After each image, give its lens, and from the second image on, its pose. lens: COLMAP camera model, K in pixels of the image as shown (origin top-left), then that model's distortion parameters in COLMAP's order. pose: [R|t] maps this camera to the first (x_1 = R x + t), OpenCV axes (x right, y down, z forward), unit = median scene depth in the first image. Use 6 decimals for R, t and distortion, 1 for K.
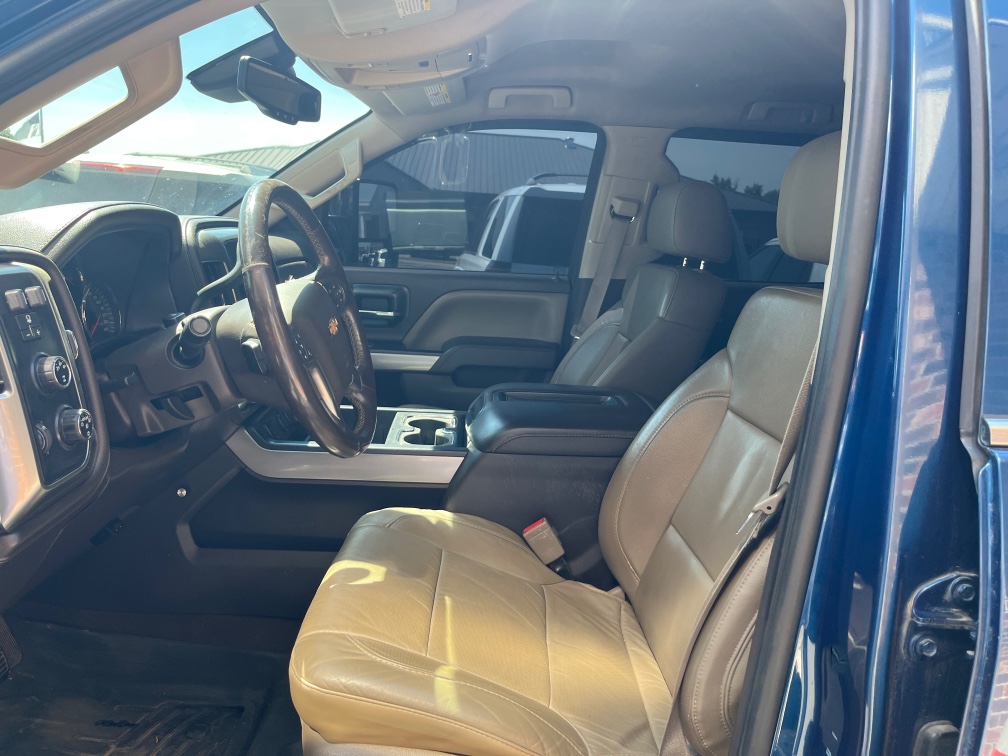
lens RADIAL K [[769.2, 0, 510.9], [0, 769.2, 375.8], [0, 0, 1]] dist [0.064335, -0.093388]
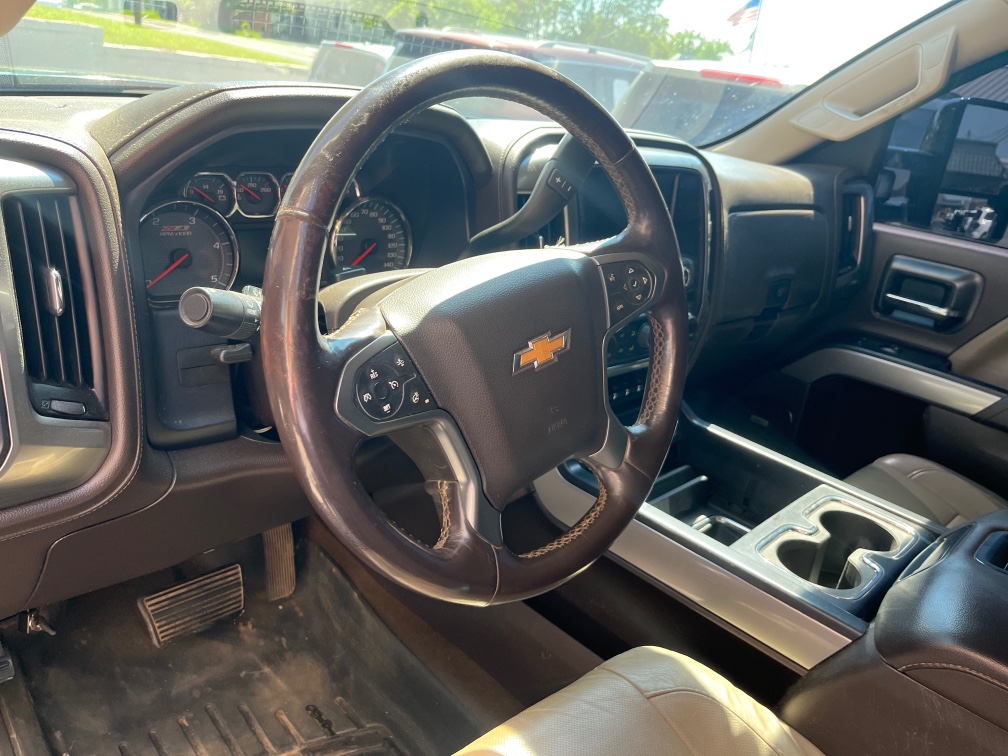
lens RADIAL K [[769.2, 0, 510.9], [0, 769.2, 375.8], [0, 0, 1]] dist [0.064335, -0.093388]
pose [[0.682115, 0.298012, -0.667764, 0.083784], [-0.235933, 0.954042, 0.184769, -0.112247], [0.692138, 0.031514, 0.721077, 0.500885]]
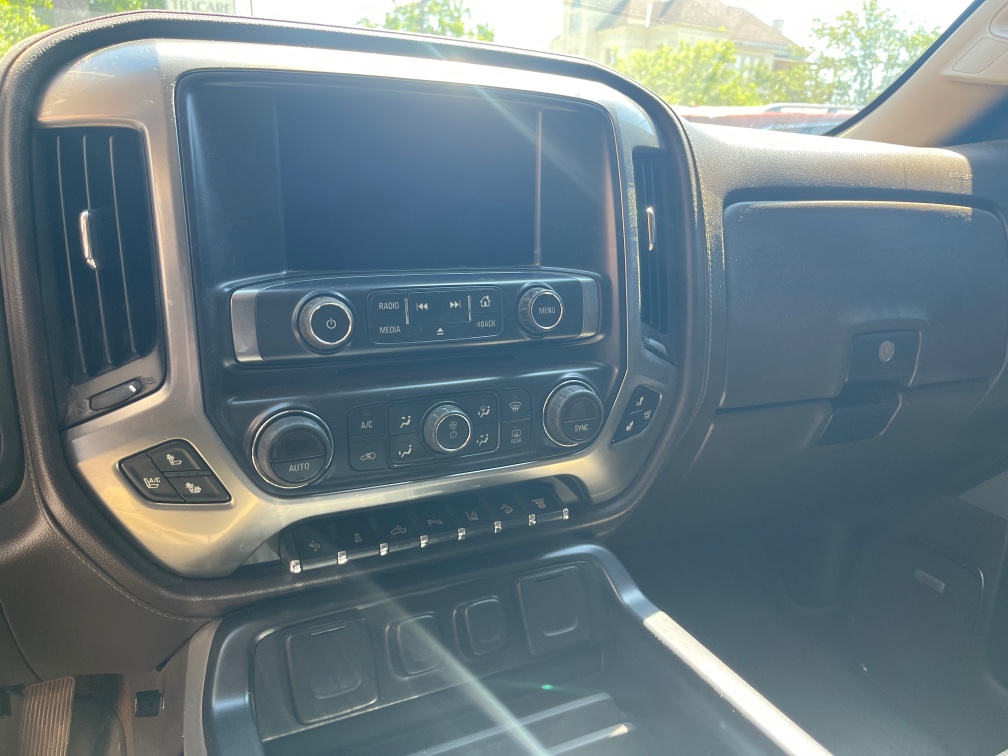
lens RADIAL K [[769.2, 0, 510.9], [0, 769.2, 375.8], [0, 0, 1]] dist [0.064335, -0.093388]
pose [[0.404845, 0.210199, -0.889897, -0.007470], [-0.191309, 0.971151, 0.142359, -0.123694], [0.894149, 0.112612, 0.433378, 1.015284]]
